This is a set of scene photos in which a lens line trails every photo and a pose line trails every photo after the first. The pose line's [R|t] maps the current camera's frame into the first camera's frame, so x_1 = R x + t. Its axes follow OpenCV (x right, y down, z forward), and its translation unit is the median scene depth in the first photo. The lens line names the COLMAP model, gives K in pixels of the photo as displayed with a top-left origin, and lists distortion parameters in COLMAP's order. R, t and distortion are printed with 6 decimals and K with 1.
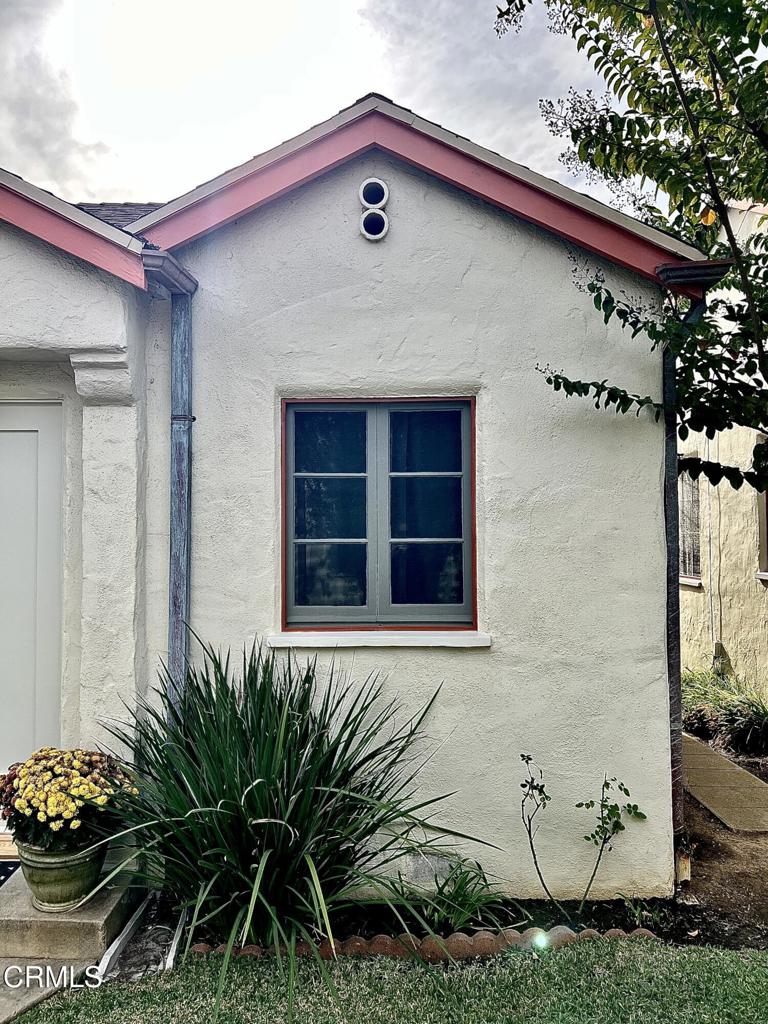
lens RADIAL K [[792.3, 0, 392.9], [0, 792.3, 504.9], [0, 0, 1]] dist [0.009681, 0.001180]
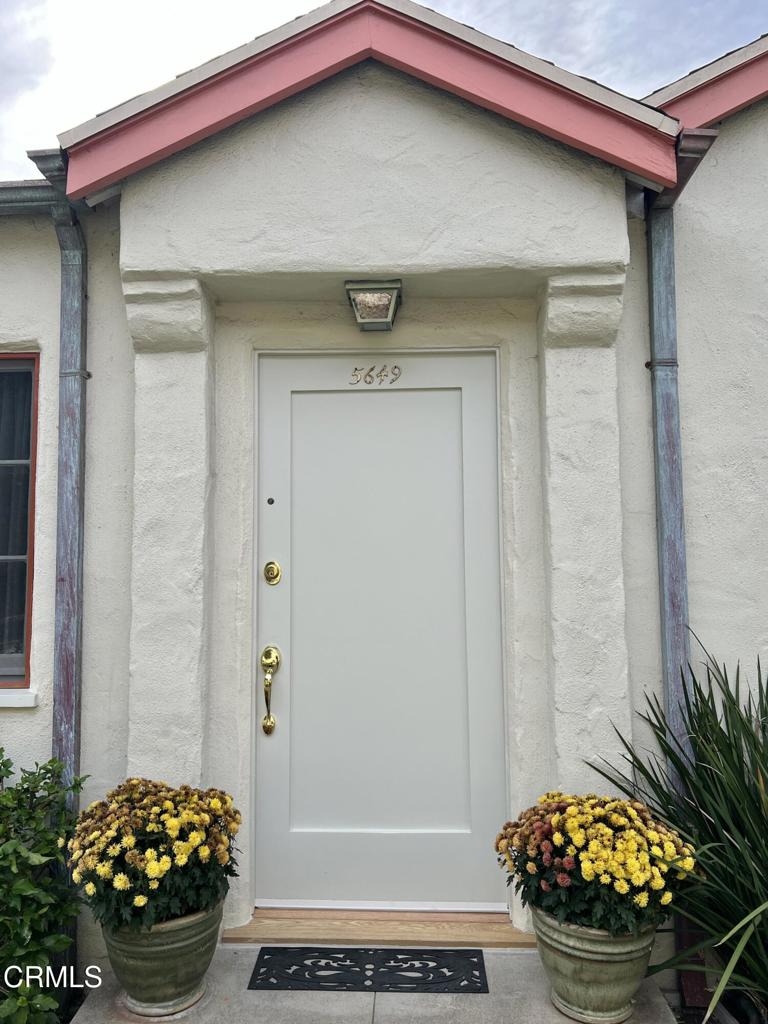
lens RADIAL K [[800.2, 0, 383.7], [0, 800.2, 521.1], [0, 0, 1]] dist [0.005692, 0.000895]
pose [[0.999732, -0.008710, -0.021463, -0.538093], [0.007371, 0.998068, -0.061699, 0.093055], [0.021959, 0.061524, 0.997864, 0.222944]]
